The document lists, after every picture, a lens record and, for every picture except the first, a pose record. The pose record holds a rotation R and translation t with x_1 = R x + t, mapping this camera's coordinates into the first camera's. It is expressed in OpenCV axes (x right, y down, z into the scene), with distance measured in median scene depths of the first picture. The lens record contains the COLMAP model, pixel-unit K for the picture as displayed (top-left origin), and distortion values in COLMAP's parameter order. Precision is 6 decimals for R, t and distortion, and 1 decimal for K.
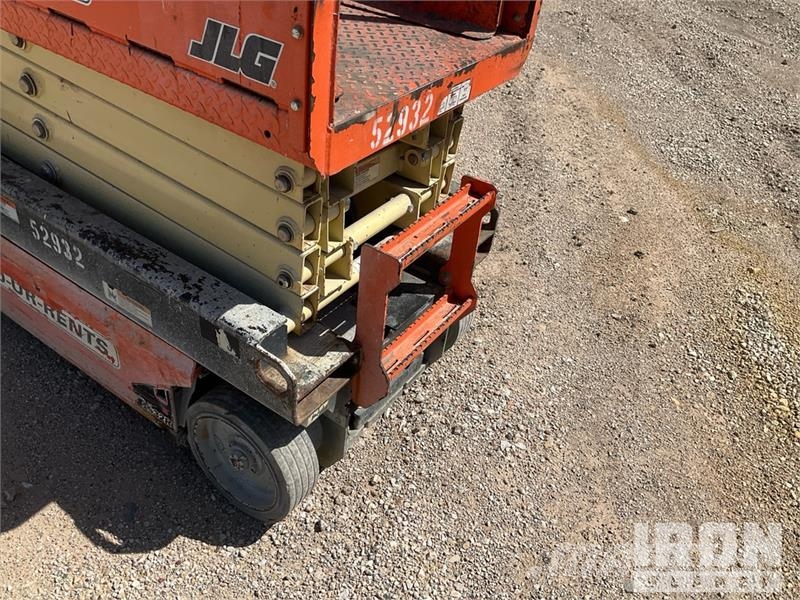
lens RADIAL K [[659.2, 0, 391.7], [0, 659.2, 299.5], [0, 0, 1]] dist [0.071203, -0.128573]
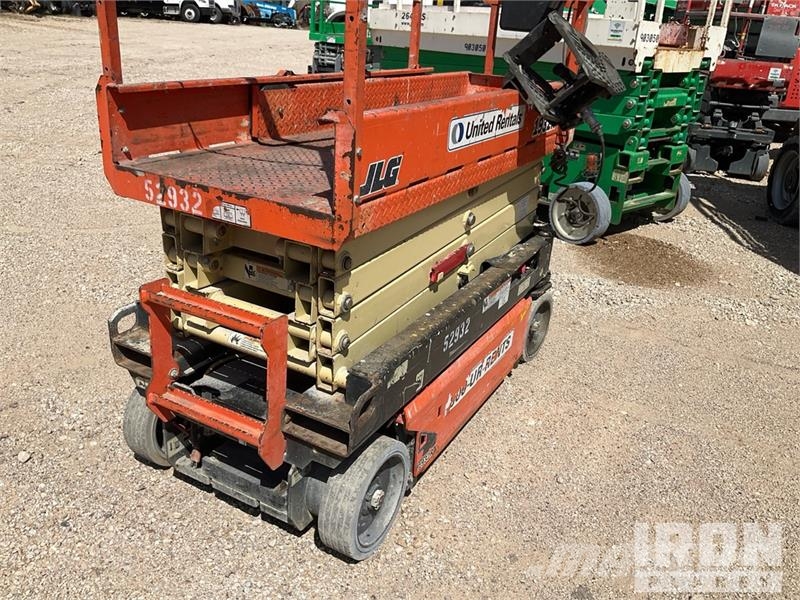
lens RADIAL K [[659.2, 0, 397.6], [0, 659.2, 305.5], [0, 0, 1]] dist [0.071203, -0.128573]
pose [[0.092823, 0.296964, -0.950367, 1.201495], [-0.656620, 0.735777, 0.165778, -0.525776], [0.748488, 0.608641, 0.263289, 0.908797]]
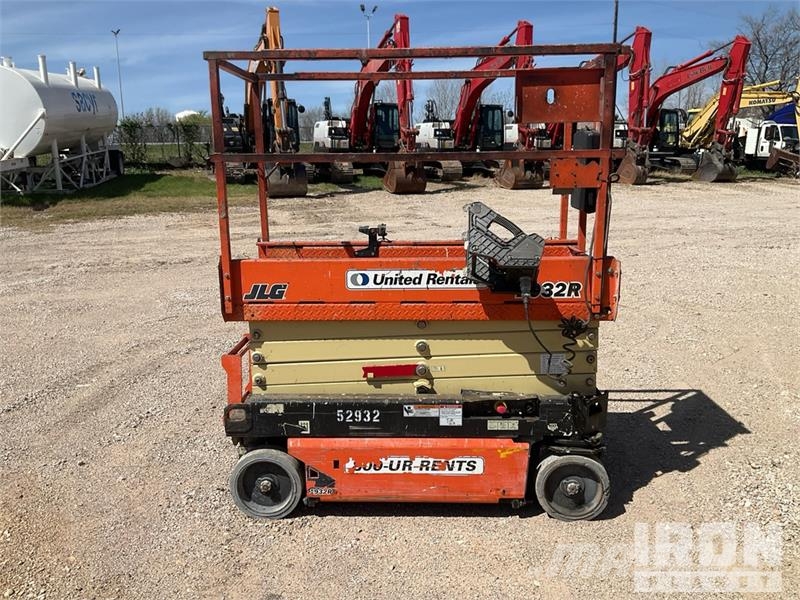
lens RADIAL K [[659.2, 0, 410.6], [0, 659.2, 316.3], [0, 0, 1]] dist [0.071203, -0.128573]
pose [[-0.839626, 0.024405, -0.542617, 0.834599], [-0.396460, 0.655320, 0.642942, -1.924760], [0.371279, 0.754957, -0.540548, 2.370170]]
